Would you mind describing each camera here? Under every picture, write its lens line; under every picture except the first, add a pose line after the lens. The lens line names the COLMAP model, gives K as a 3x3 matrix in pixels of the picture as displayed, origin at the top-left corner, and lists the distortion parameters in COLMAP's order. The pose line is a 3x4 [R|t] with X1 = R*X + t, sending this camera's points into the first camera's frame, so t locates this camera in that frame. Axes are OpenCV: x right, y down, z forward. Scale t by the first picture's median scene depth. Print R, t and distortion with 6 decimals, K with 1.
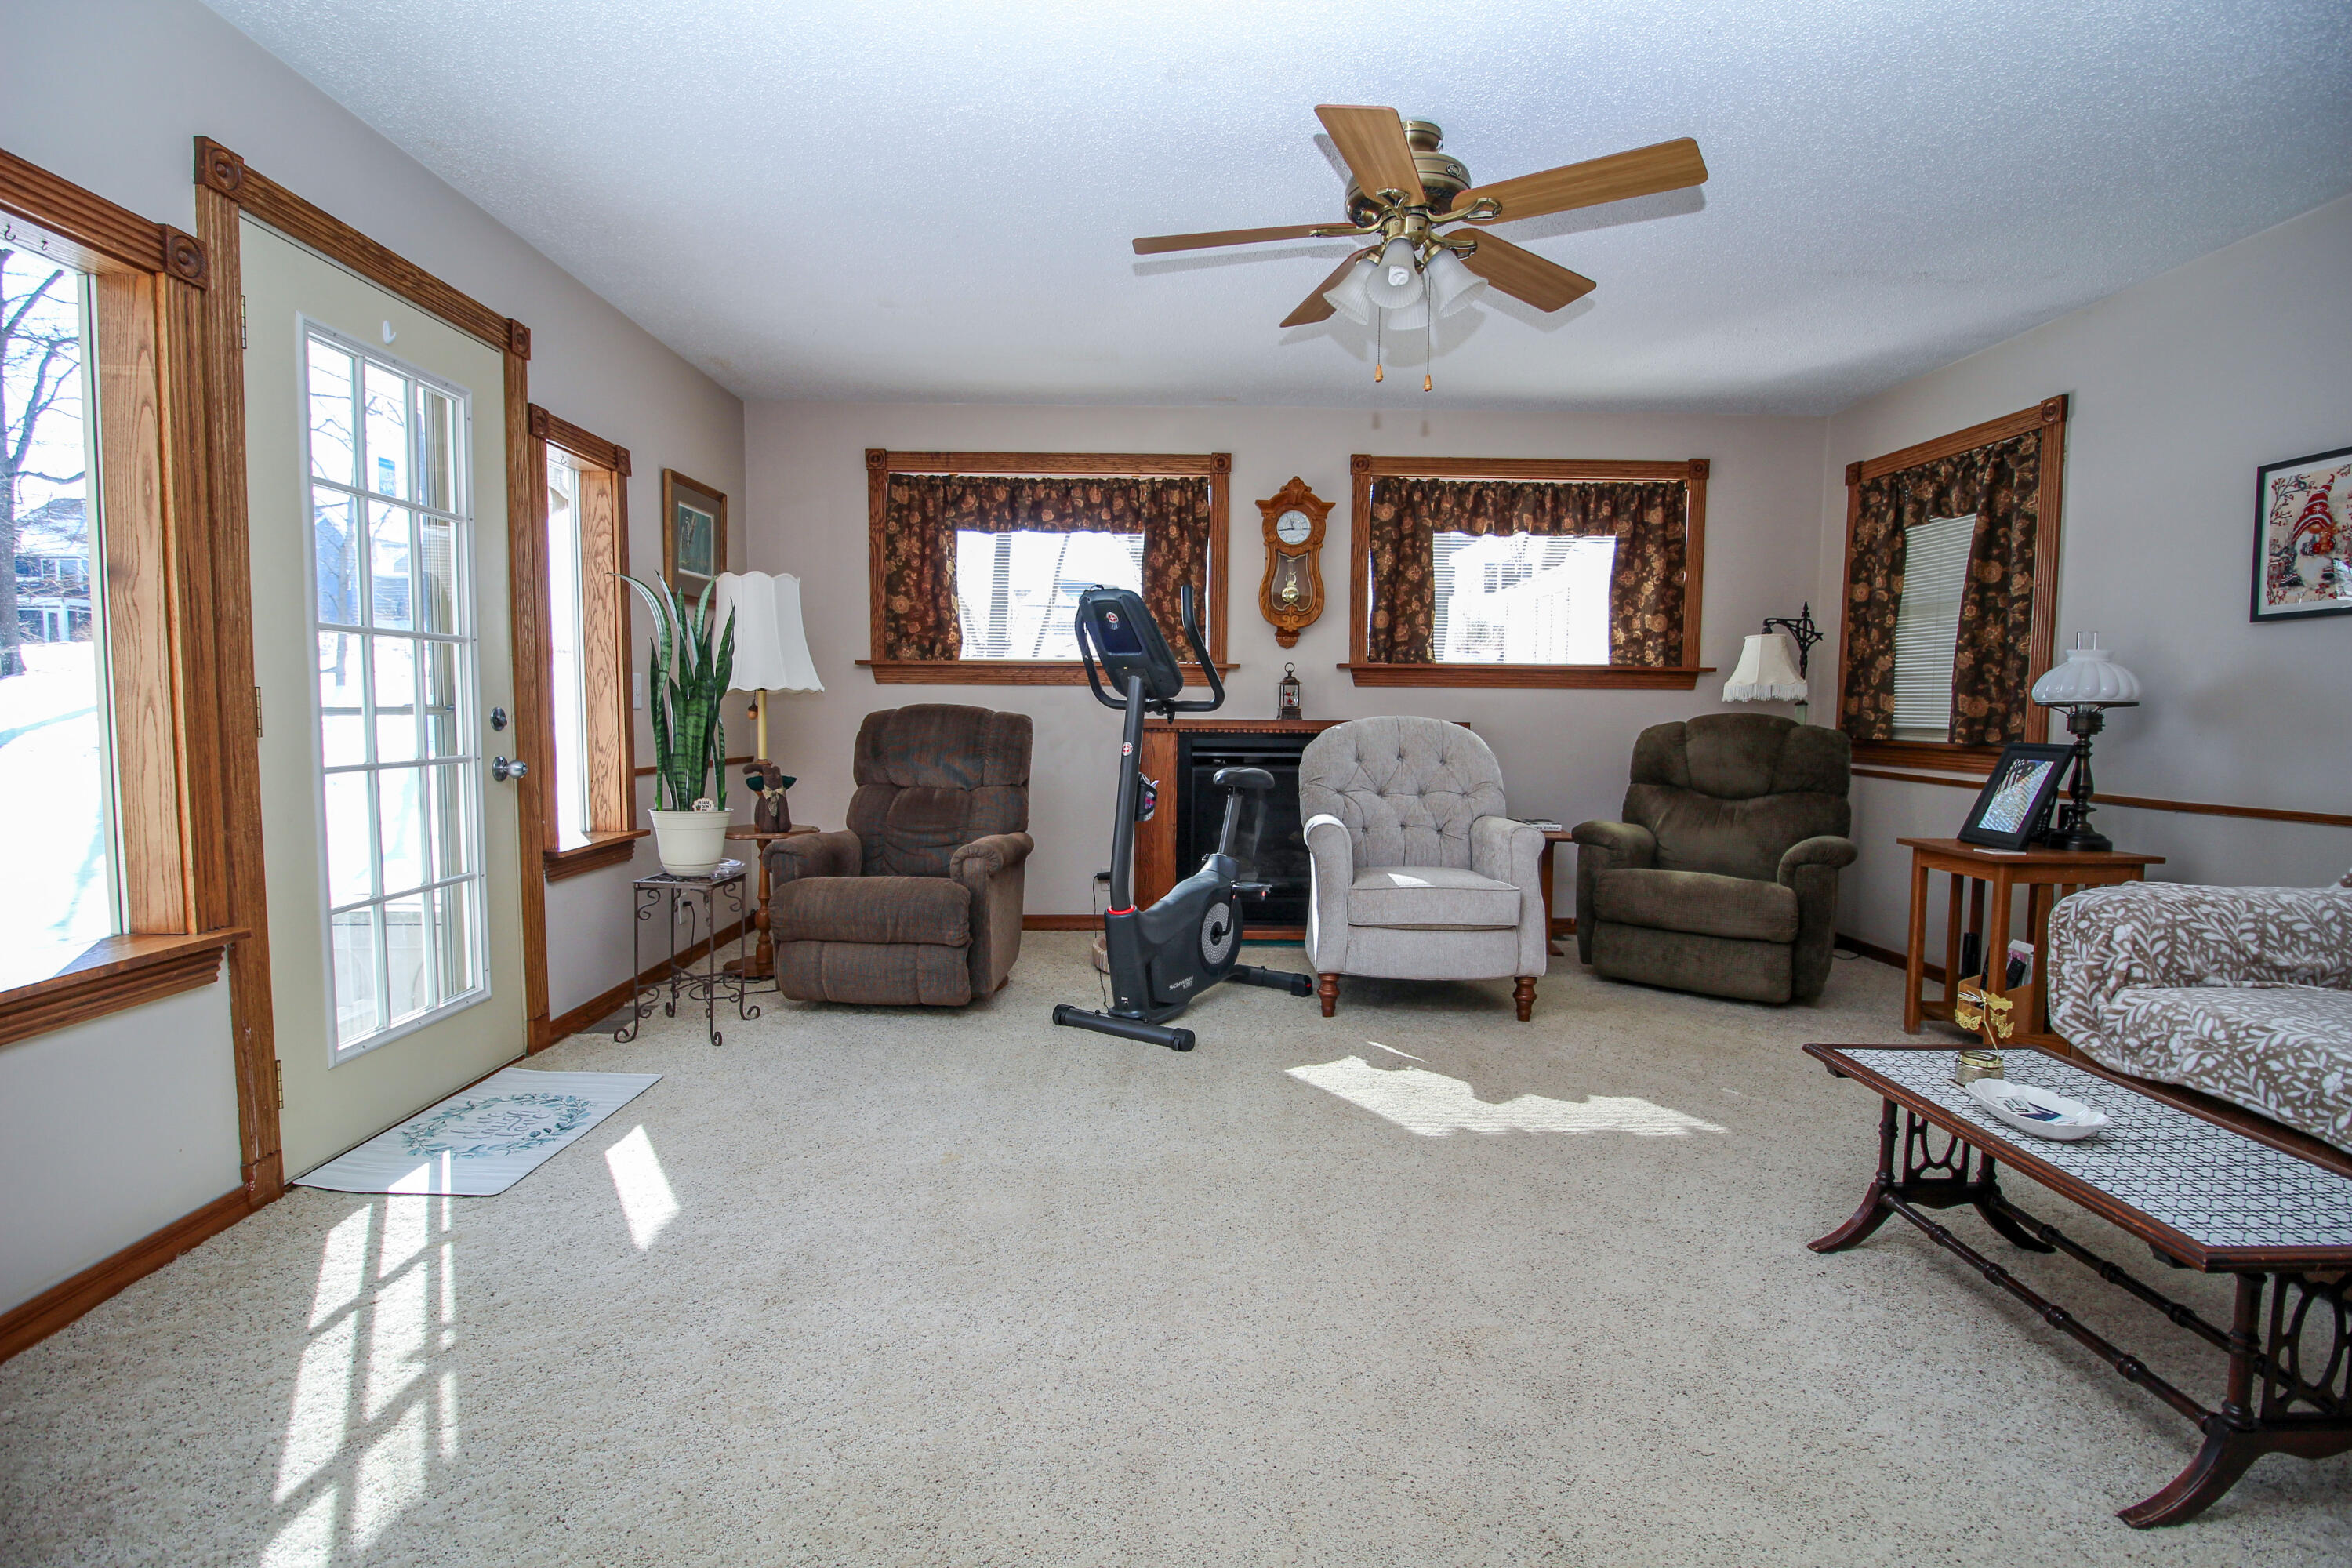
lens RADIAL K [[1088.9, 0, 1177.4], [0, 1088.9, 780.3], [0, 0, 1]] dist [0.005491, -0.015540]
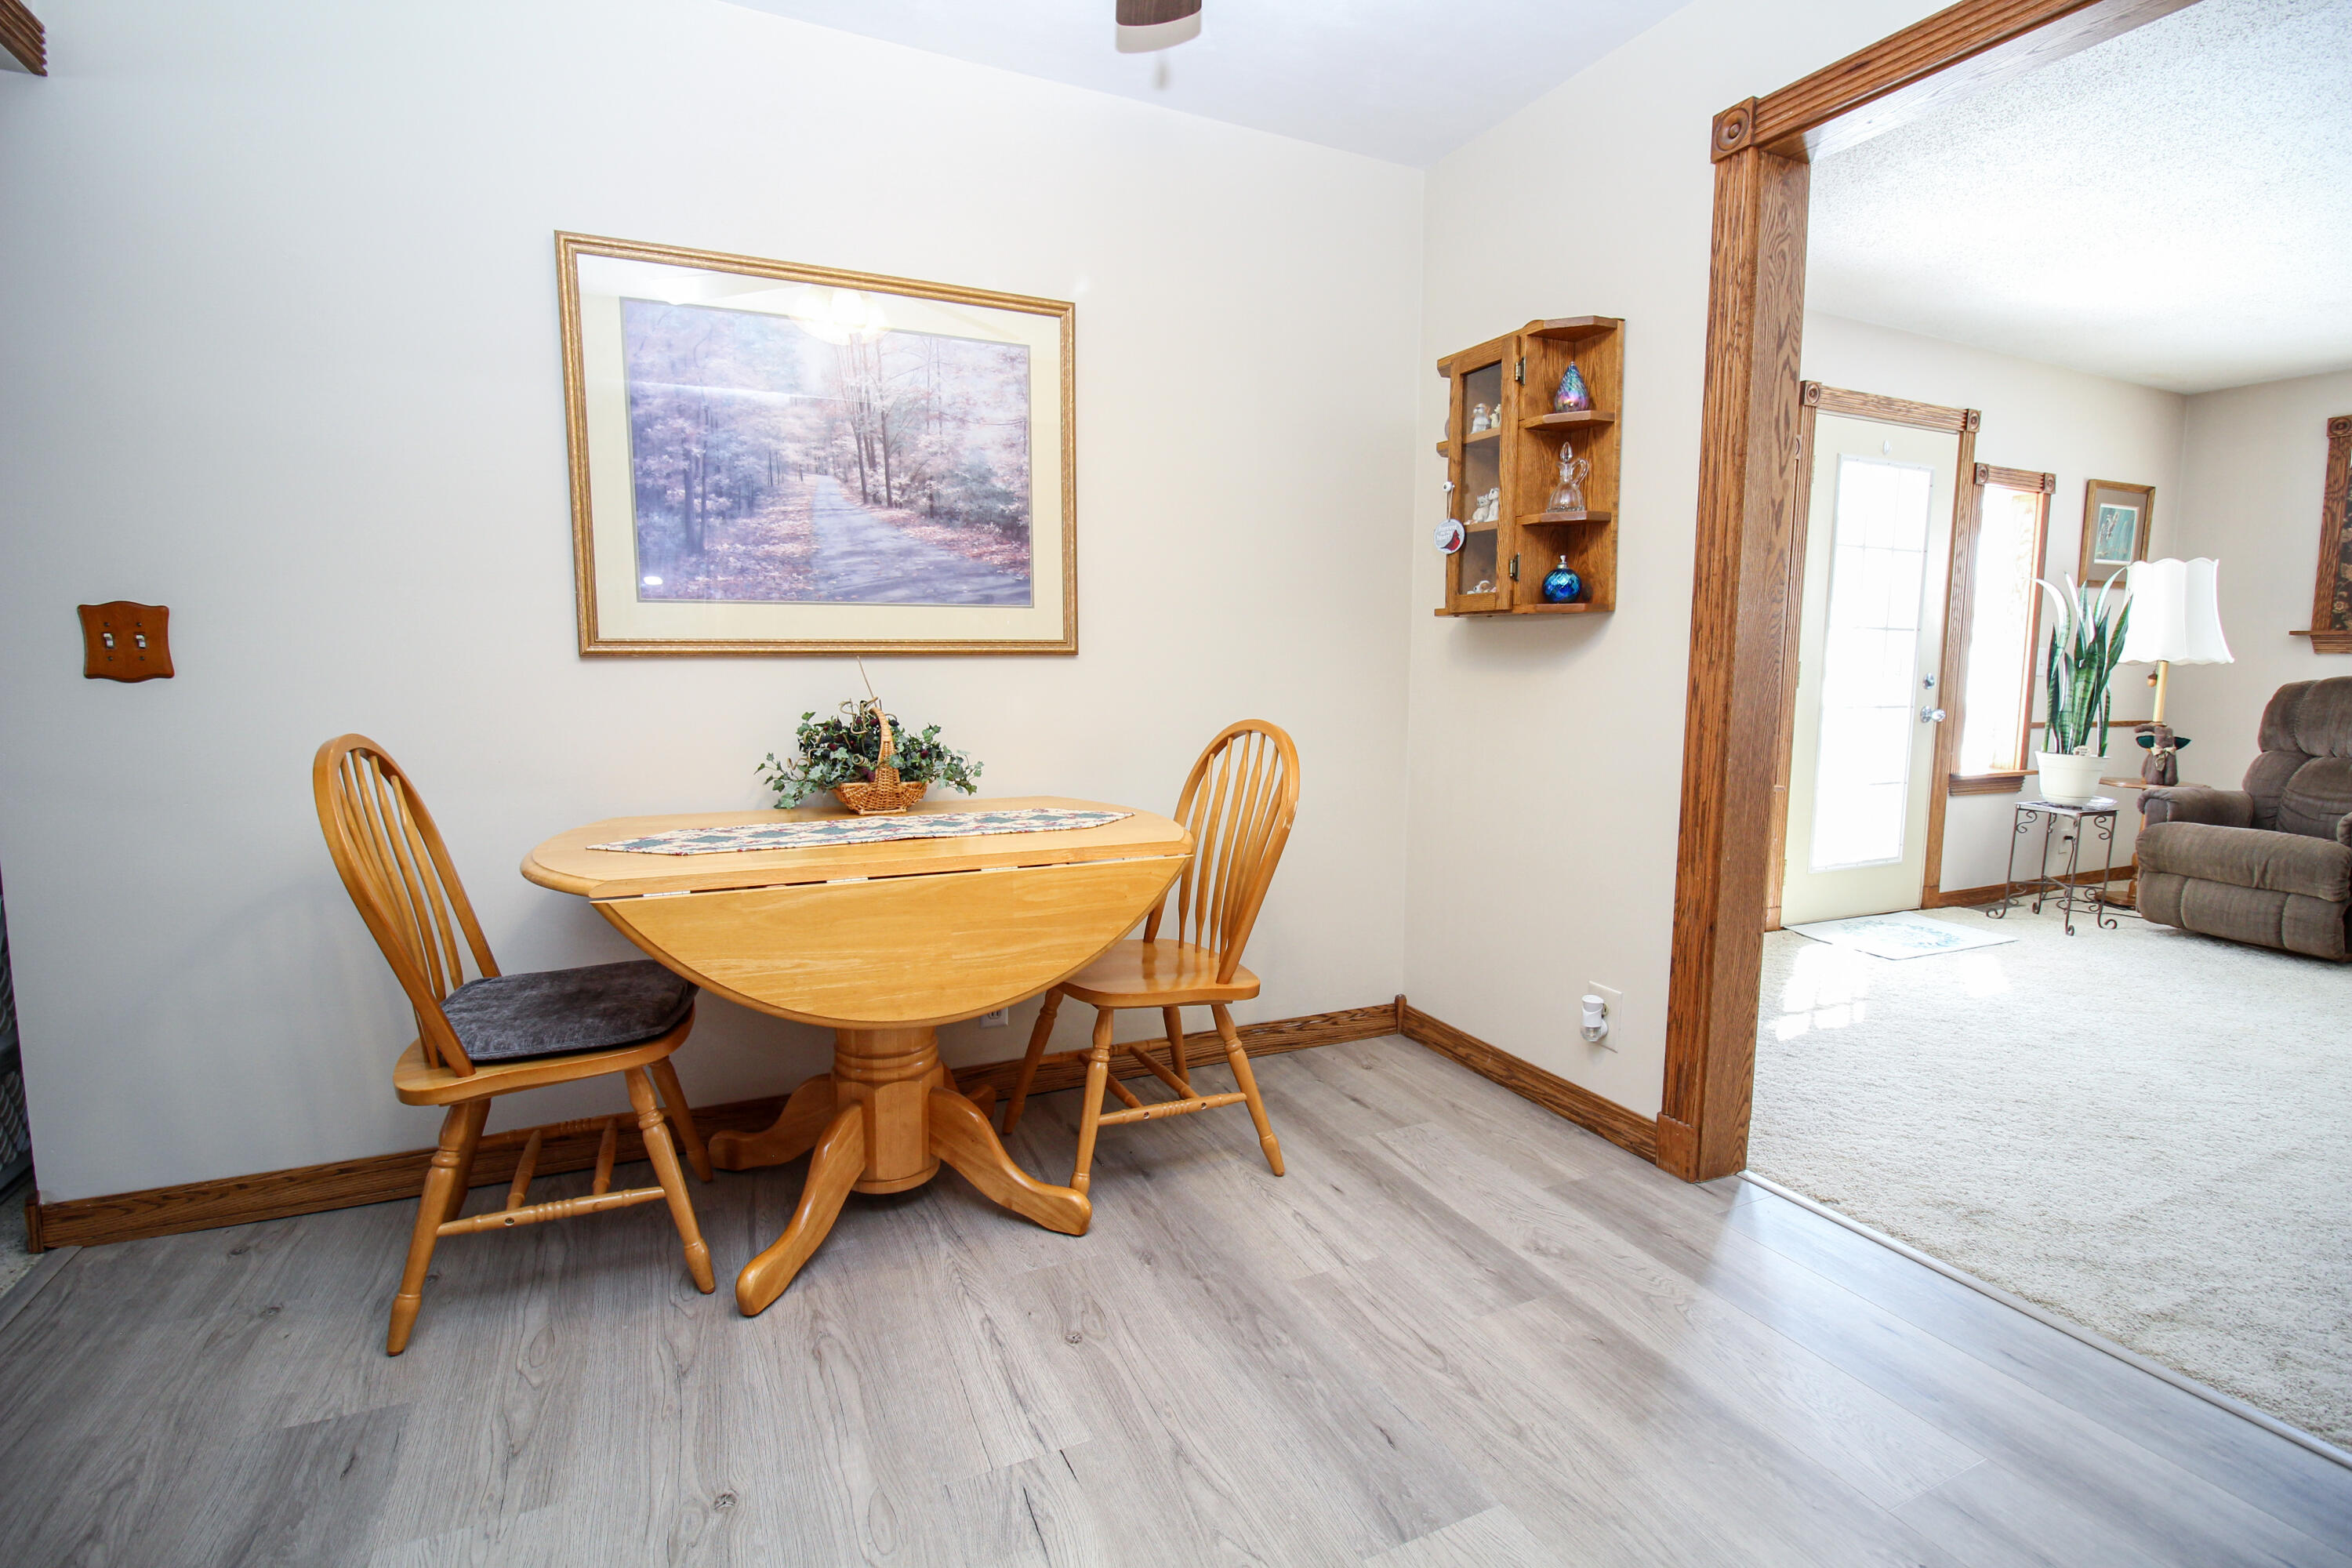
lens RADIAL K [[1088.2, 0, 1168.8], [0, 1088.2, 774.4], [0, 0, 1]] dist [0.000682, -0.012874]
pose [[0.397218, 0.095091, -0.912784, 0.281929], [-0.069362, 0.994883, 0.073460, 0.028168], [0.915099, 0.034133, 0.401782, -0.462864]]
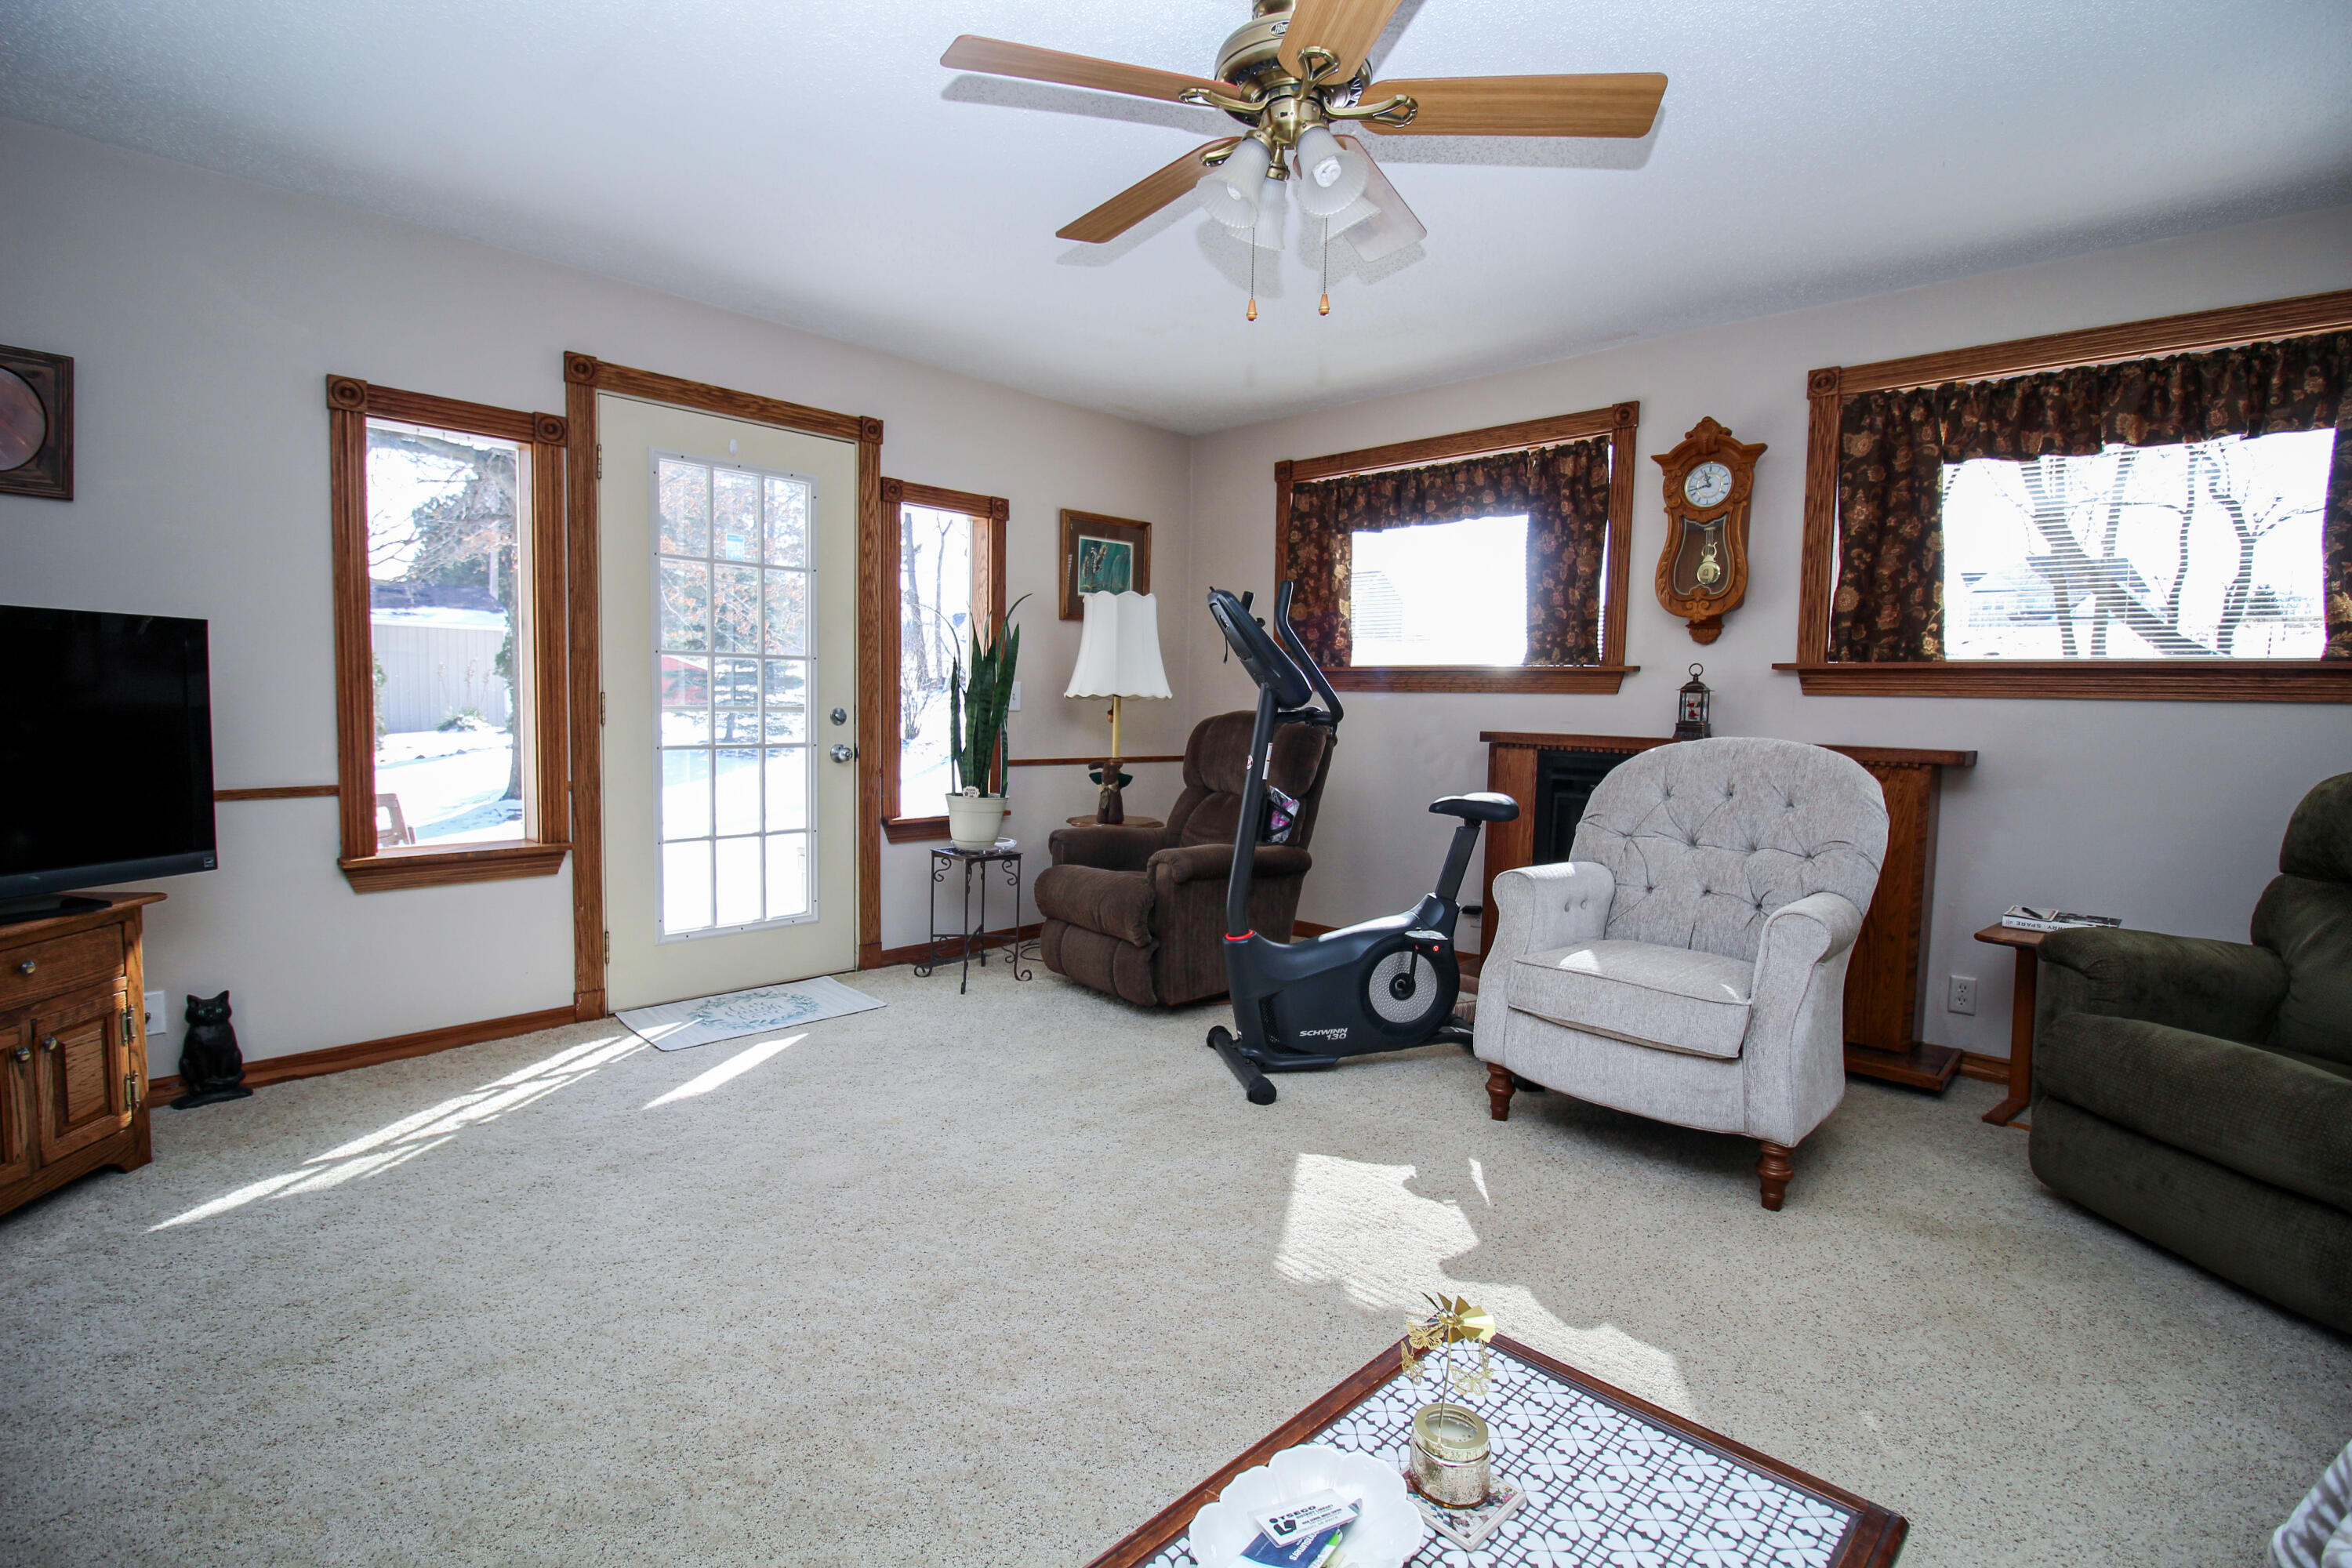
lens RADIAL K [[1088.2, 0, 1168.8], [0, 1088.2, 774.4], [0, 0, 1]] dist [0.000682, -0.012874]
pose [[0.706616, 0.055922, -0.705384, 0.512321], [-0.063309, 0.997871, 0.015690, -0.026304], [0.704759, 0.033570, 0.708652, 0.278944]]
